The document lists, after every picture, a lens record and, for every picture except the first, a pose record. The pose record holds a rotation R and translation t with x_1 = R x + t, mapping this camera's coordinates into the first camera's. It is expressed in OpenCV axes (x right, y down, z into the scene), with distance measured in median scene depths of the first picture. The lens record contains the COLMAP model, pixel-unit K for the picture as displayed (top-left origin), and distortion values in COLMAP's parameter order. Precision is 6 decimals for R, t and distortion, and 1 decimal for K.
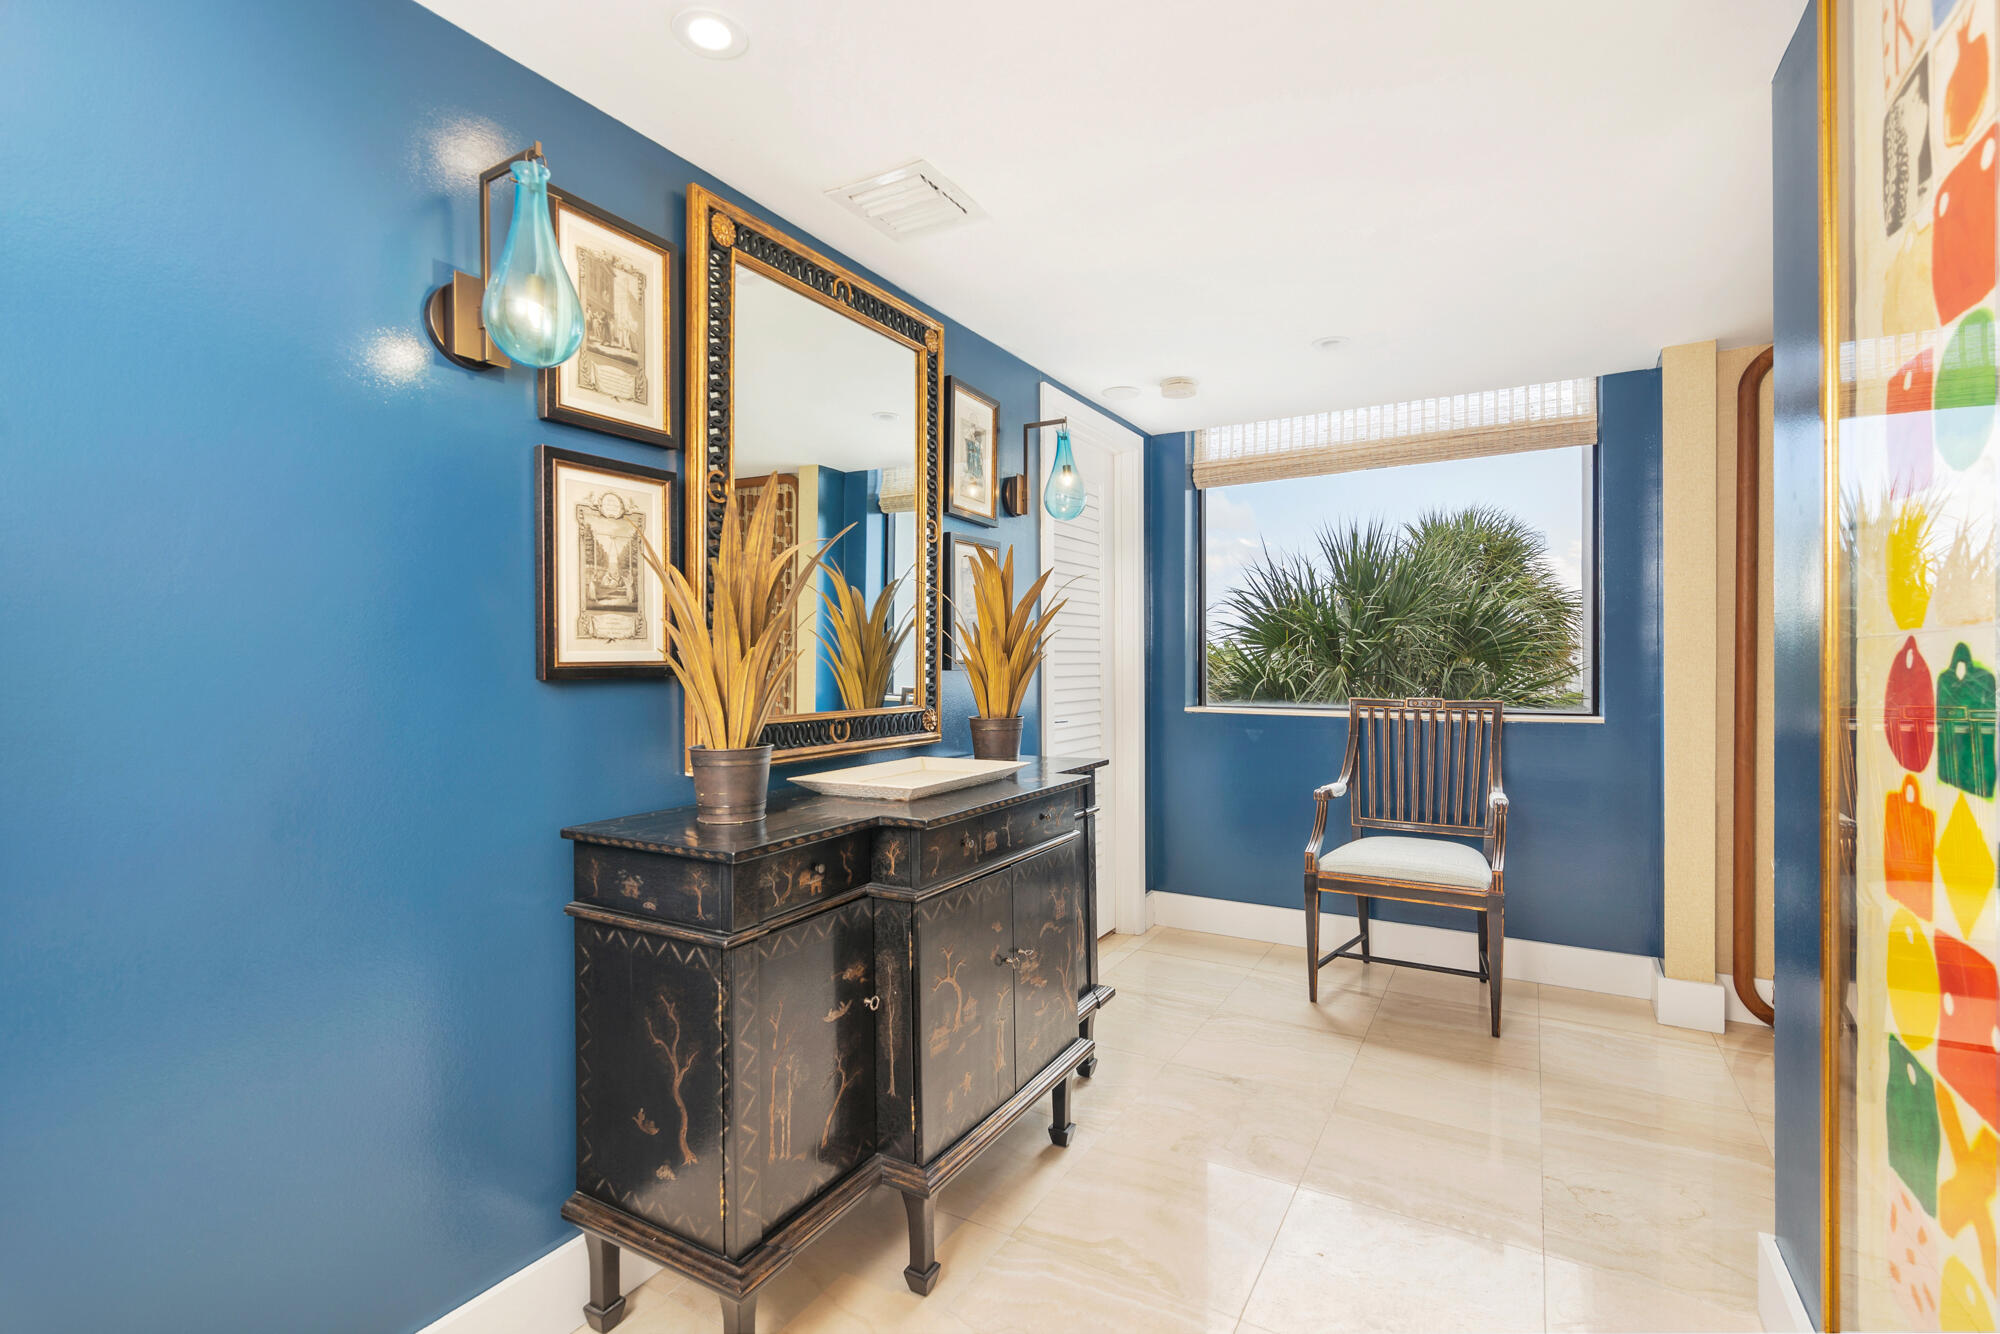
lens RADIAL K [[909.2, 0, 995.6], [0, 909.2, 667.2], [0, 0, 1]] dist [0.000629, -0.001239]
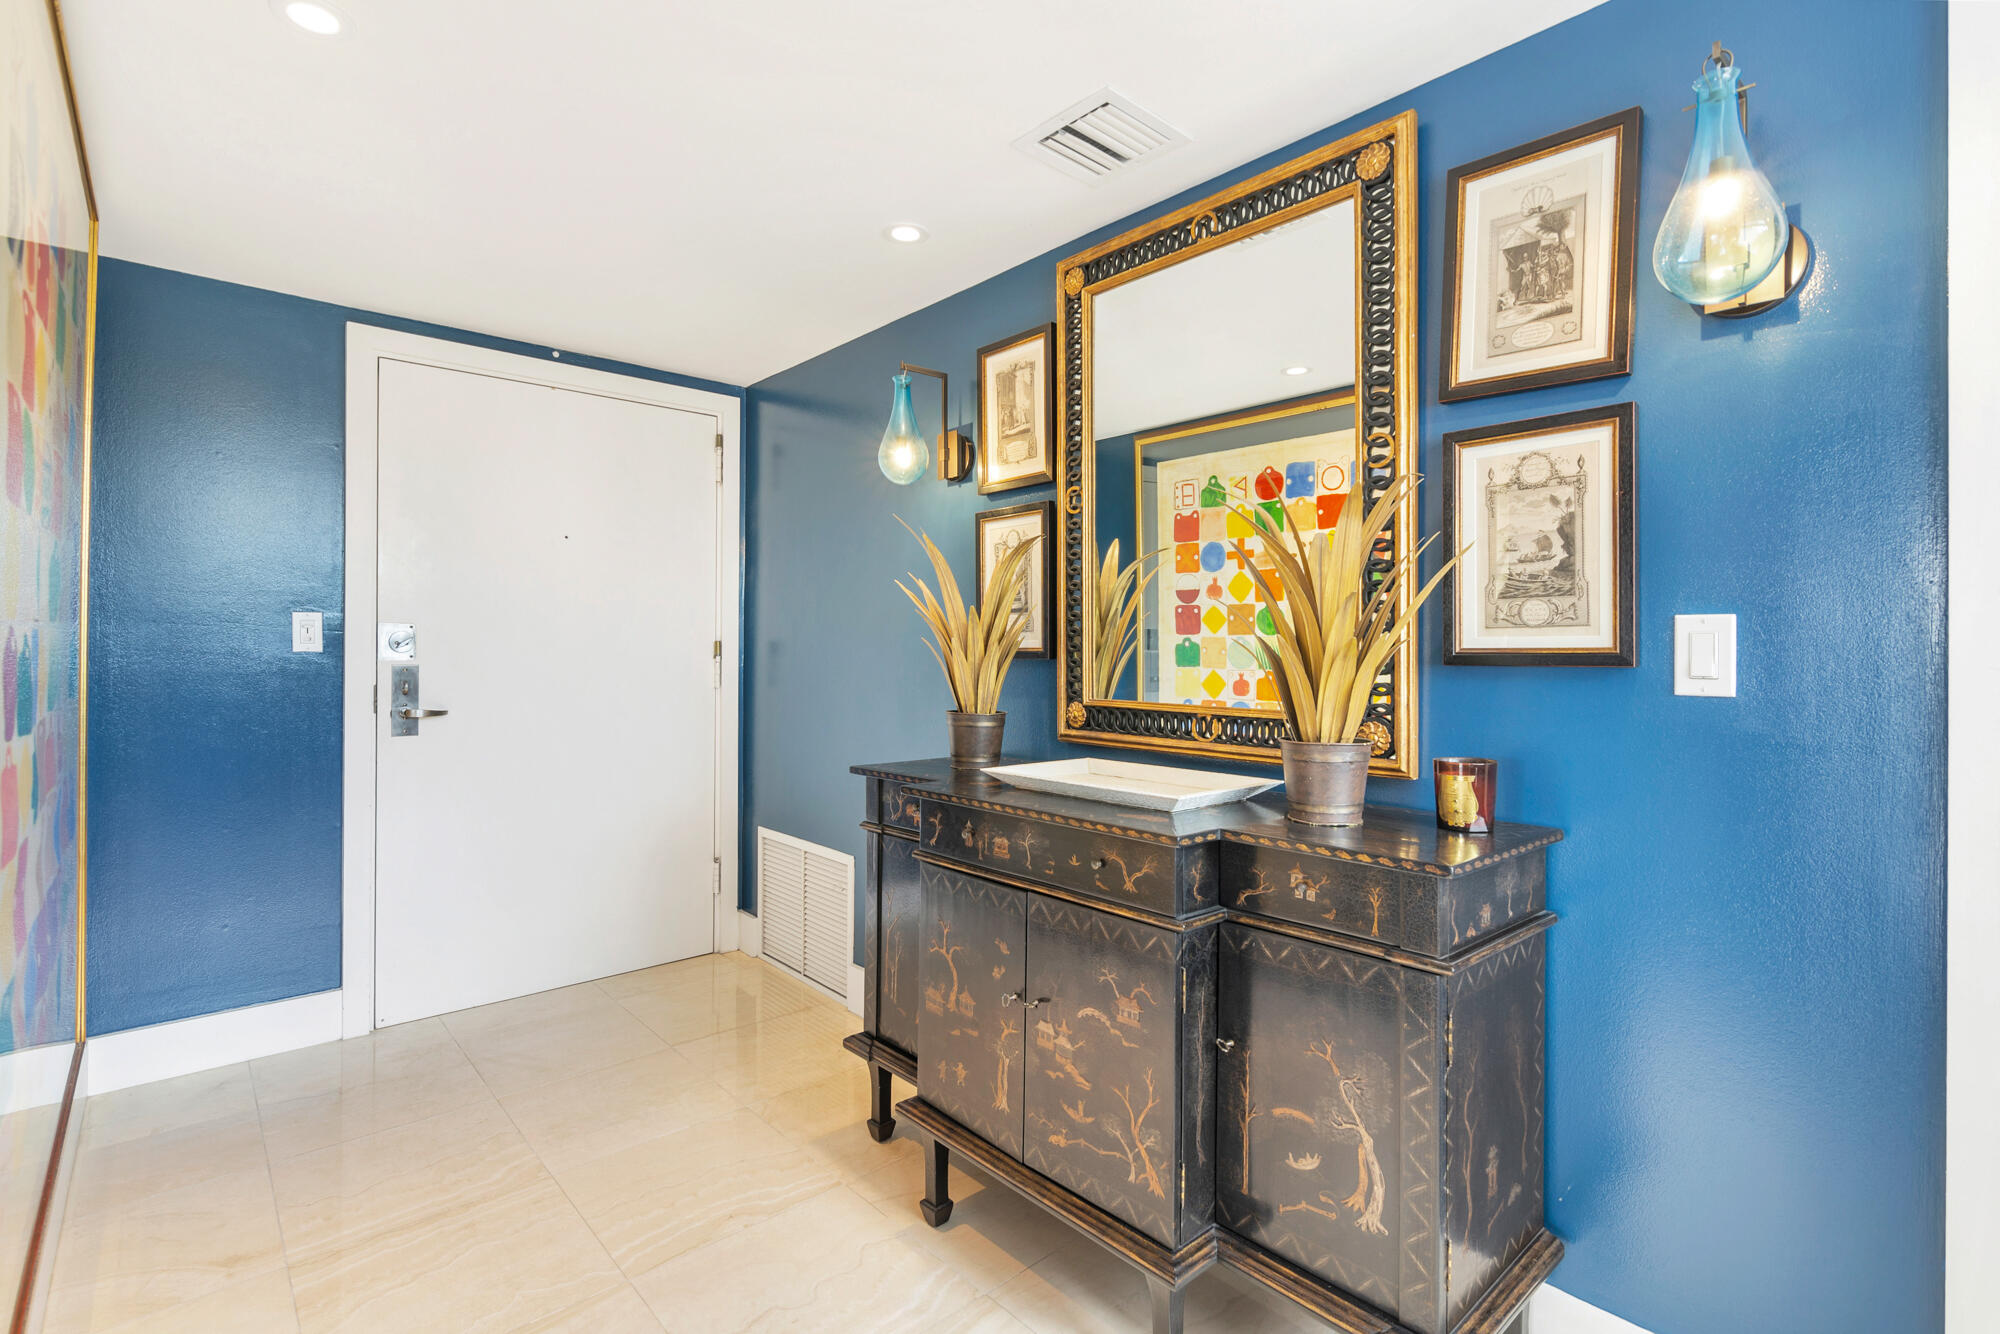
lens RADIAL K [[909.2, 0, 1011.8], [0, 909.2, 647.8], [0, 0, 1]] dist [0.000629, -0.001239]
pose [[-0.304998, 0.014141, -0.952248, 0.834445], [-0.005365, 0.999848, 0.016566, -0.025296], [0.952338, 0.010161, -0.304876, 1.258689]]
